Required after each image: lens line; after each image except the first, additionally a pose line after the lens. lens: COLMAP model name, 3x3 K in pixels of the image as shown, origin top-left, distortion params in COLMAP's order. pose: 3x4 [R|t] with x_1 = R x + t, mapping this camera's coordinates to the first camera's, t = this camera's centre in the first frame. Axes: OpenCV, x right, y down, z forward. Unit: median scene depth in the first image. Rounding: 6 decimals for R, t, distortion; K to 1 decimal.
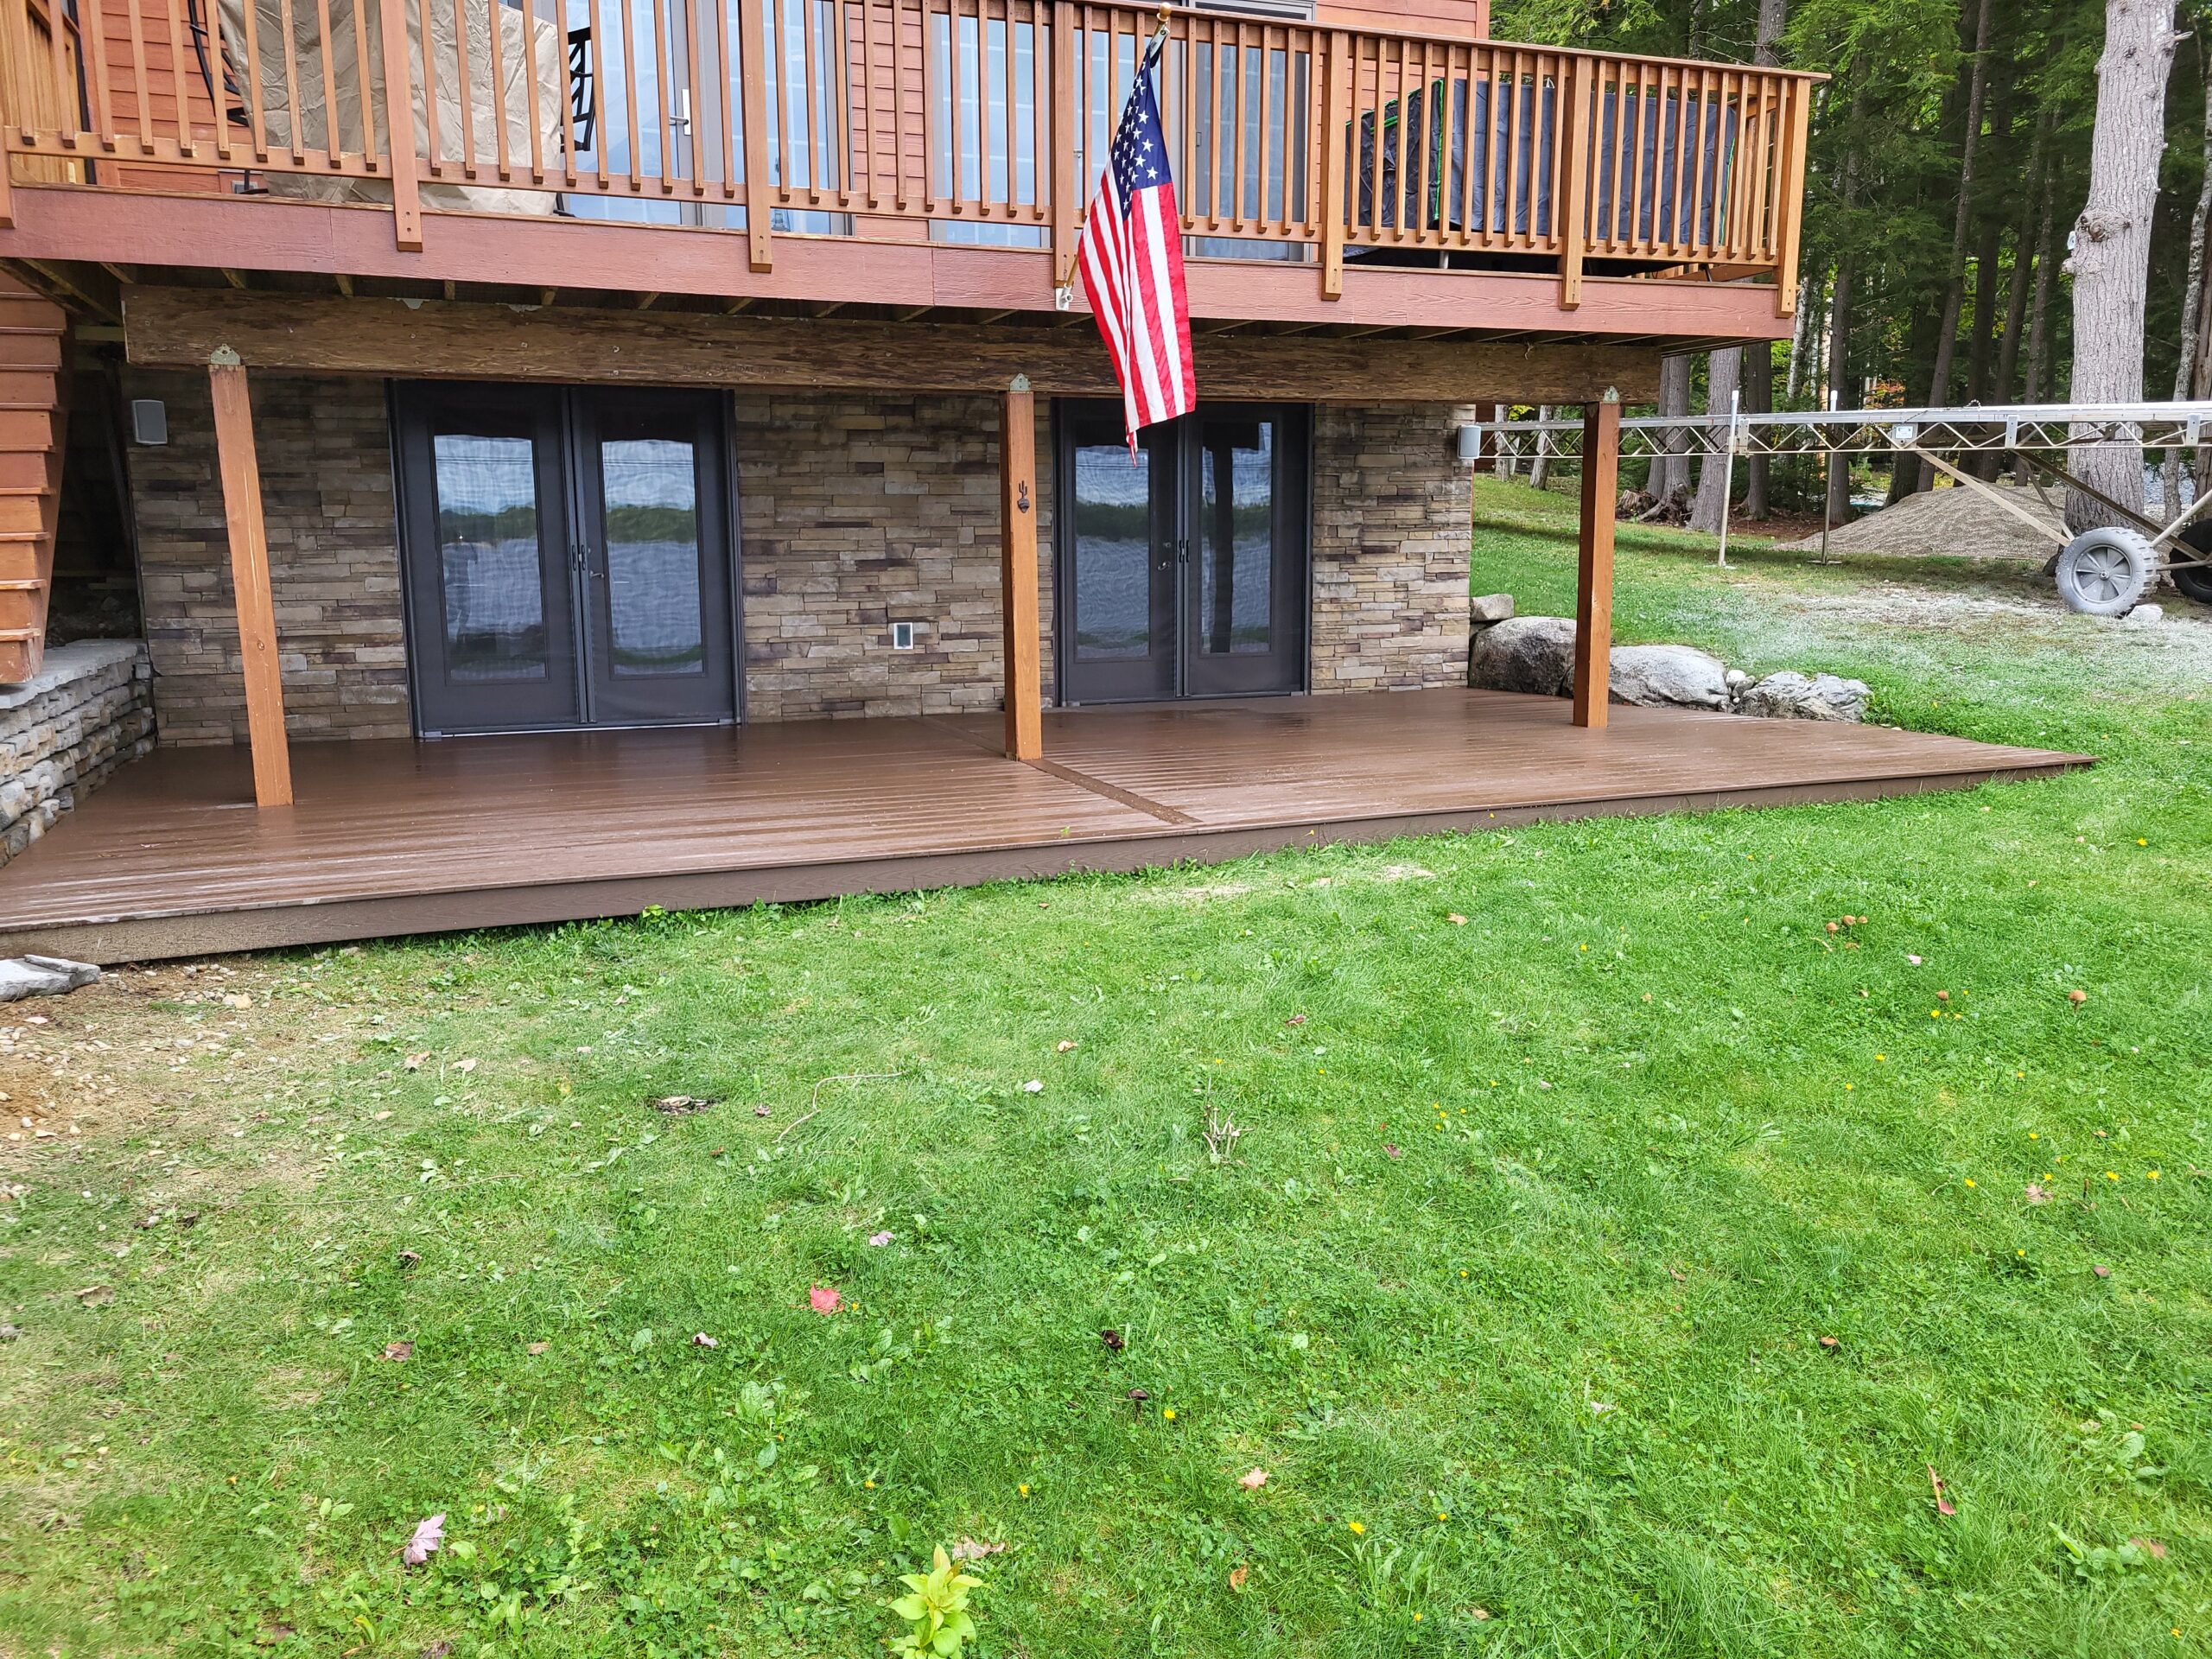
lens RADIAL K [[1678.3, 0, 1106.2], [0, 1678.3, 803.7], [0, 0, 1]] dist [0.053414, -0.040615]
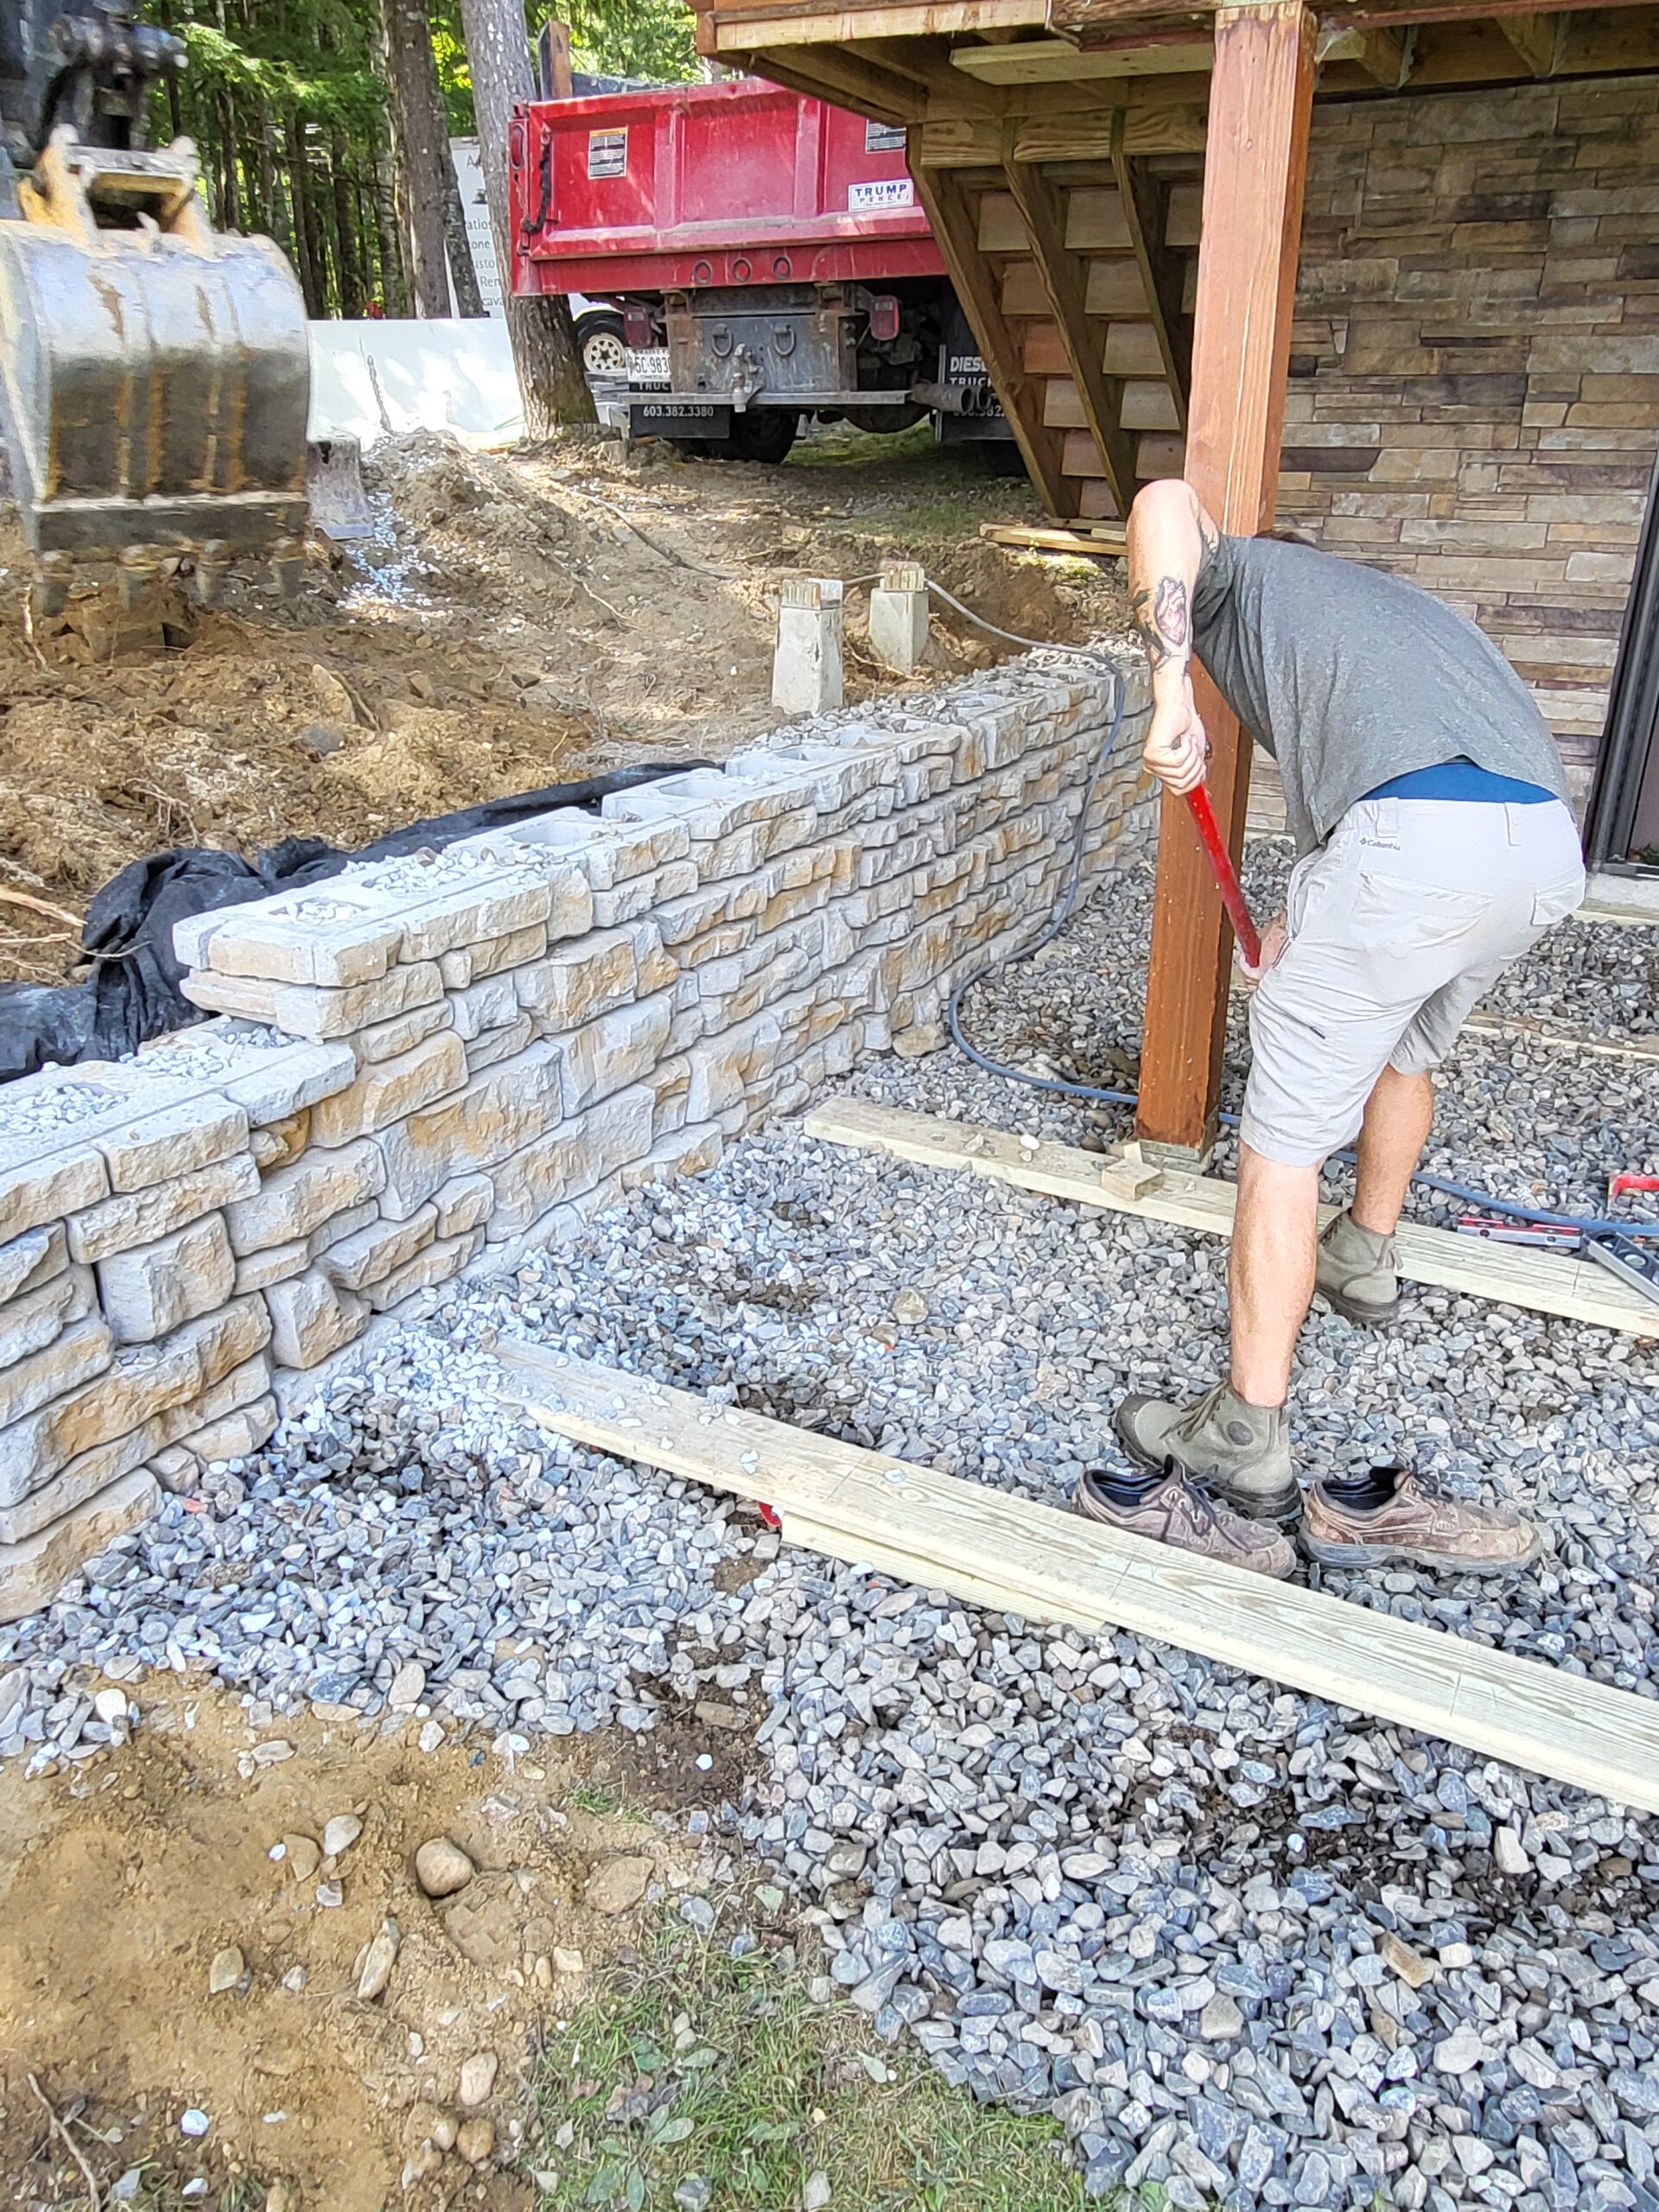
lens RADIAL K [[1595.0, 0, 831.9], [0, 1595.0, 1063.6], [0, 0, 1]] dist [-0.008890, 0.008516]
pose [[0.633715, 0.300876, -0.712657, -0.169660], [-0.141215, 0.950775, 0.275834, -0.078983], [0.760568, -0.074162, 0.645008, 0.455720]]
